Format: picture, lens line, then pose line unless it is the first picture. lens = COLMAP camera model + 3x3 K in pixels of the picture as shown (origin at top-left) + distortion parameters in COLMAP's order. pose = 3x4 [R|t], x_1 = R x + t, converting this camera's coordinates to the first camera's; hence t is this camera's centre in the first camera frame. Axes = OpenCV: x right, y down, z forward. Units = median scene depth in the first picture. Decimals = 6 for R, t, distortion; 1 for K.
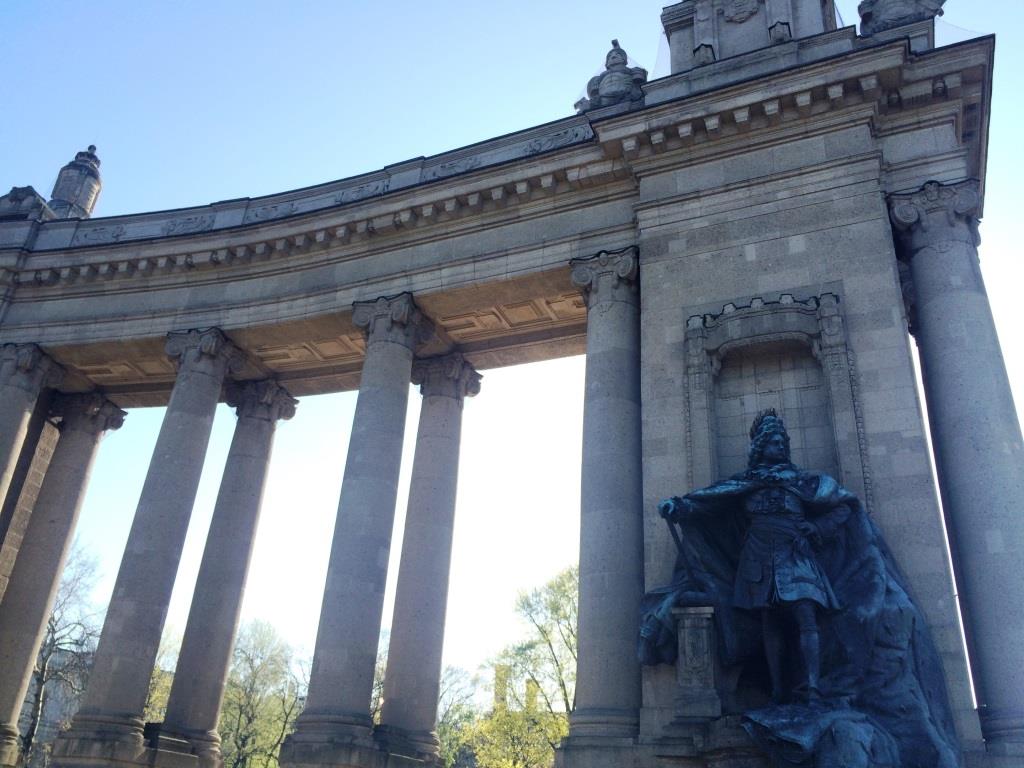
lens RADIAL K [[870.8, 0, 511.7], [0, 870.8, 382.7], [0, 0, 1]] dist [0.078537, -0.091958]
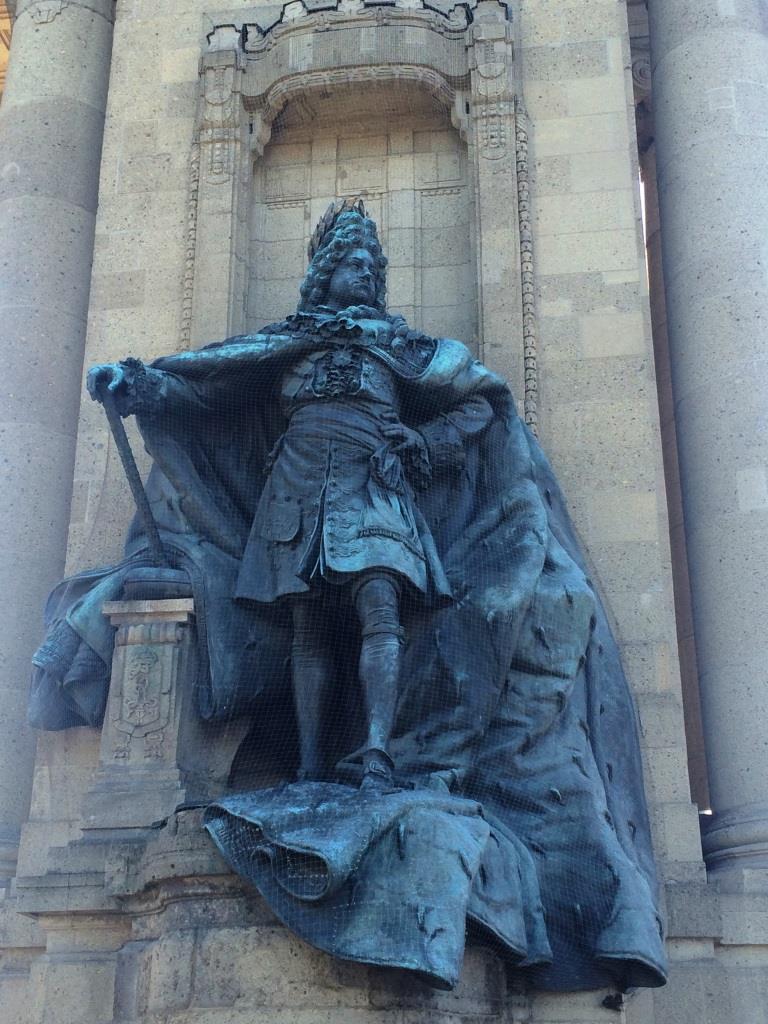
lens RADIAL K [[1382.3, 0, 382.7], [0, 1382.3, 510.4], [0, 0, 1]] dist [0.056852, 0.000000]
pose [[0.964622, 0.054675, 0.257903, 0.136152], [-0.073588, 0.995217, 0.064254, 0.155607], [-0.253157, -0.080959, 0.964032, 0.284503]]
